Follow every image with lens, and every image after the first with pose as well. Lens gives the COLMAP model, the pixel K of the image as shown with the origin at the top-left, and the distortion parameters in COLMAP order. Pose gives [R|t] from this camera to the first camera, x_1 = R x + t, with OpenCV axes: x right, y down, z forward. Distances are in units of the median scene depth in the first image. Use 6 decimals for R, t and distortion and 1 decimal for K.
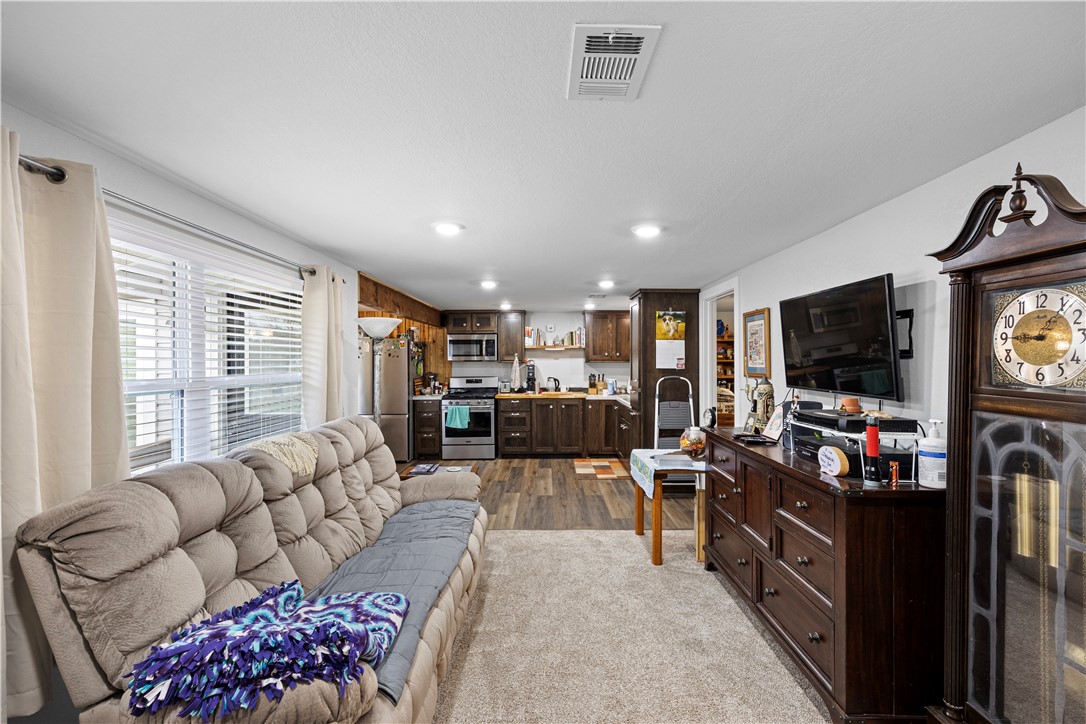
lens RADIAL K [[461.7, 0, 543.0], [0, 461.7, 362.0], [0, 0, 1]] dist [-0.000012, -0.000137]
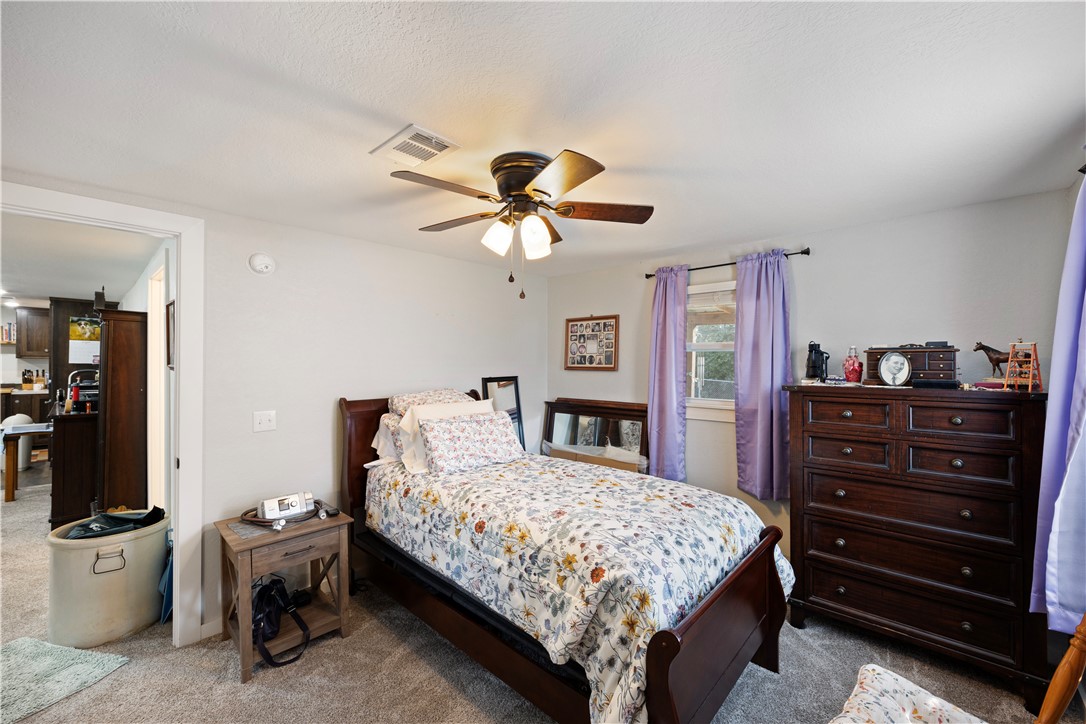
lens RADIAL K [[433.6, 0, 547.3], [0, 433.6, 361.6], [0, 0, 1]] dist [0.000522, -0.000022]
pose [[0.668688, 0.004846, 0.743527, 0.167710], [-0.006857, 0.999976, -0.000351, 0.000697], [-0.743511, -0.004864, 0.668706, -0.503894]]
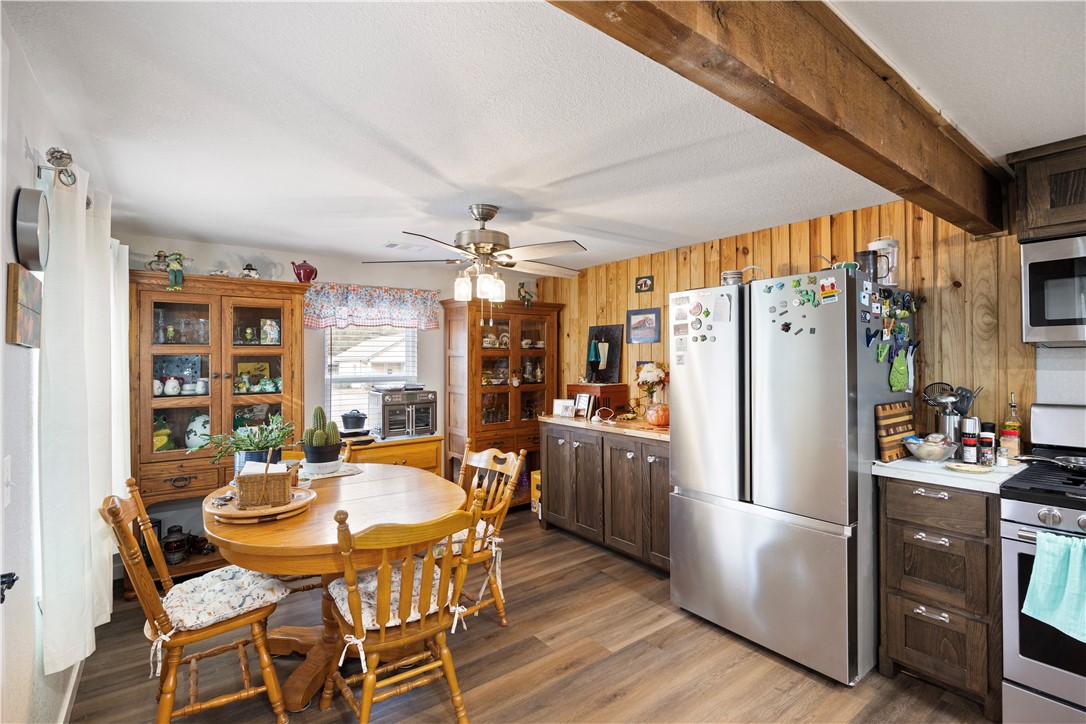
lens RADIAL K [[495.3, 0, 543.0], [0, 495.3, 362.0], [0, 0, 1]] dist [-0.004344, -0.000472]
pose [[0.612431, 0.001041, -0.790524, -0.154213], [0.000344, 0.999999, 0.001583, 0.007395], [0.790524, -0.001242, 0.612430, 0.616928]]
